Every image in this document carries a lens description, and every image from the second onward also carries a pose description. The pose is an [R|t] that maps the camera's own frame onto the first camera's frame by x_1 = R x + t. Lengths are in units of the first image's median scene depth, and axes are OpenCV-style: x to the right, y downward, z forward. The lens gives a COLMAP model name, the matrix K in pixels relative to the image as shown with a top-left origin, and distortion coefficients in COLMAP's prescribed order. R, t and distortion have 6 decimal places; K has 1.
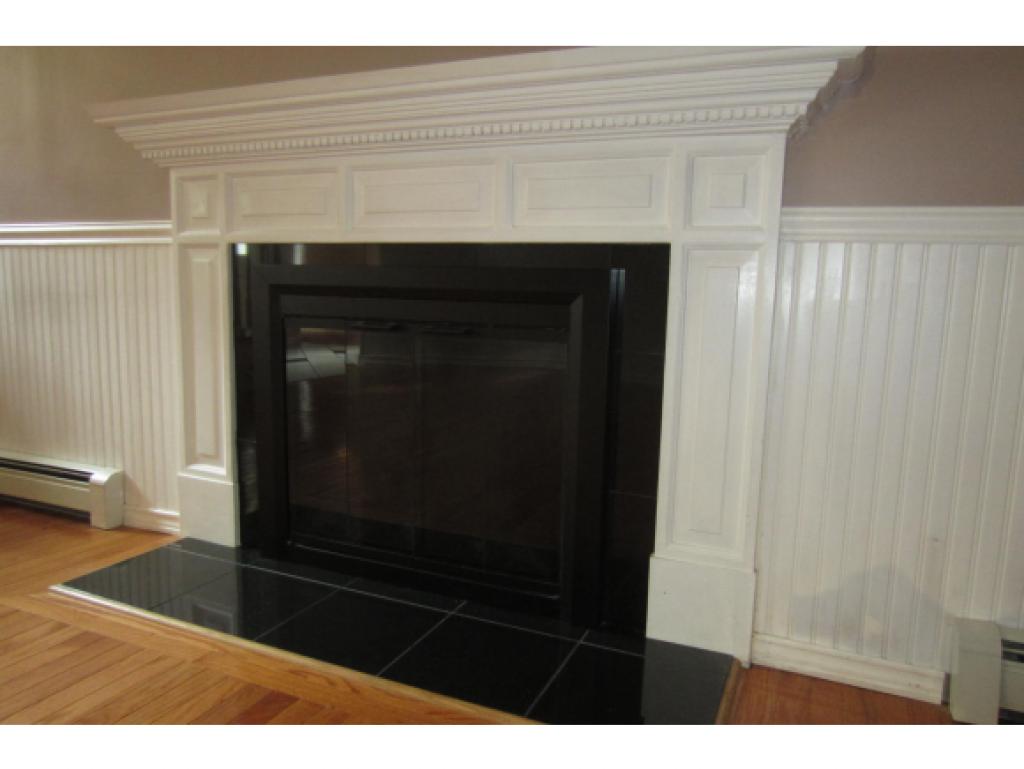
lens RADIAL K [[724.5, 0, 515.1], [0, 724.5, 386.0], [0, 0, 1]] dist [-0.008037, -0.002976]
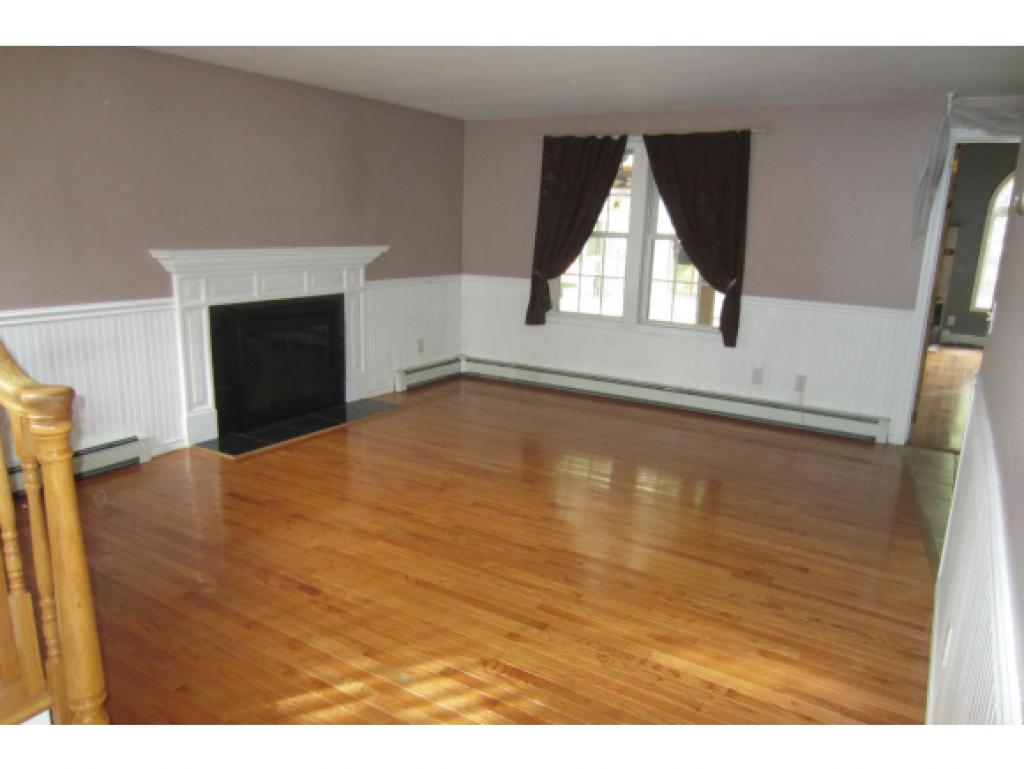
lens RADIAL K [[724.5, 0, 515.1], [0, 724.5, 386.0], [0, 0, 1]] dist [-0.008037, -0.002976]
pose [[0.144300, -0.248663, 0.957781, -2.507159], [0.105298, 0.966274, 0.235003, -0.387051], [-0.983916, 0.066942, 0.165617, -0.316000]]
